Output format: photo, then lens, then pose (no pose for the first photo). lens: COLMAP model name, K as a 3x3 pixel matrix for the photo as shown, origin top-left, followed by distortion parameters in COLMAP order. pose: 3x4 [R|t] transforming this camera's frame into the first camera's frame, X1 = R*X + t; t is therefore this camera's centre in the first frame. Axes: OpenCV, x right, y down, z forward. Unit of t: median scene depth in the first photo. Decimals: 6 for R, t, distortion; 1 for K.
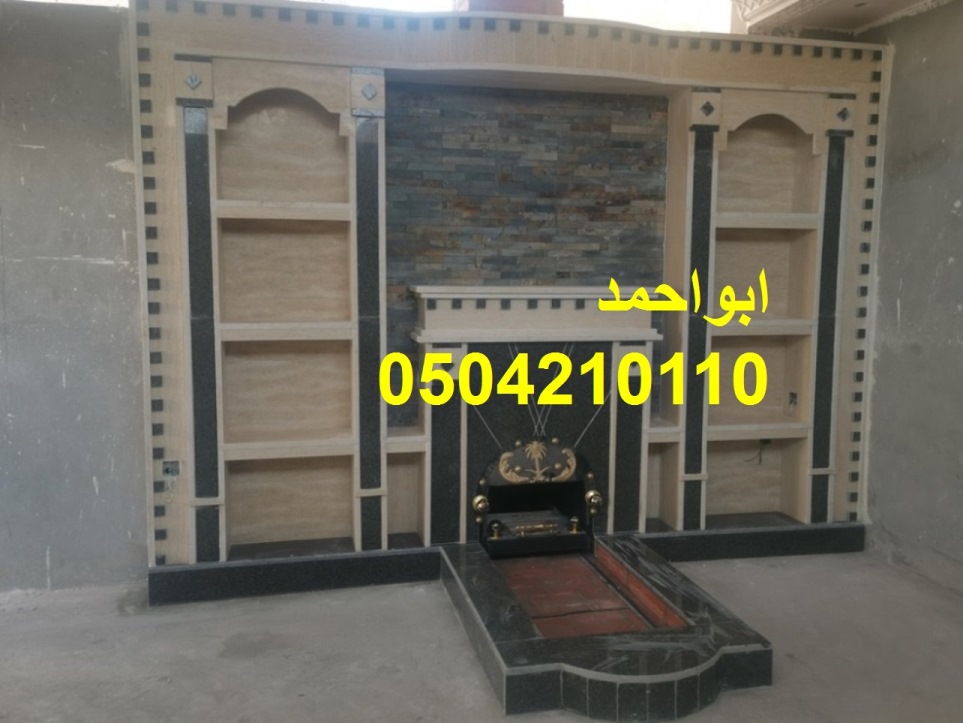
lens RADIAL K [[862.9, 0, 488.3], [0, 862.9, 363.2], [0, 0, 1]] dist [0.079385, -0.085965]
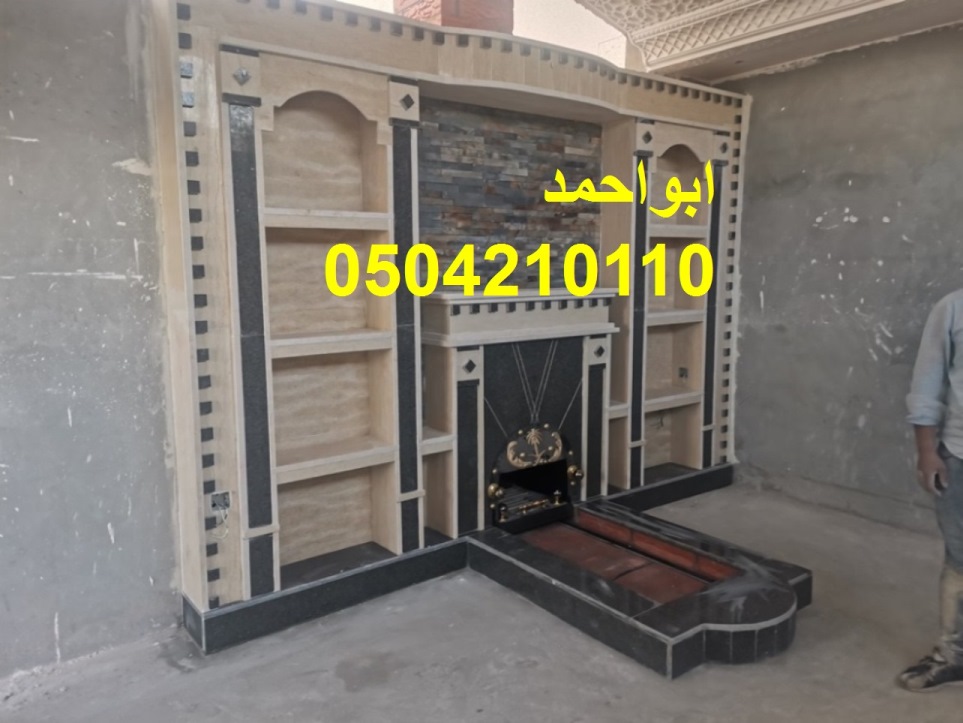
lens RADIAL K [[725.4, 0, 480.7], [0, 725.4, 359.5], [0, 0, 1]] dist [0.089525, -0.105022]
pose [[0.910067, -0.067250, 0.408968, -0.392330], [0.058131, 0.997706, 0.034706, -0.036009], [-0.410364, -0.007811, 0.911888, 0.173894]]
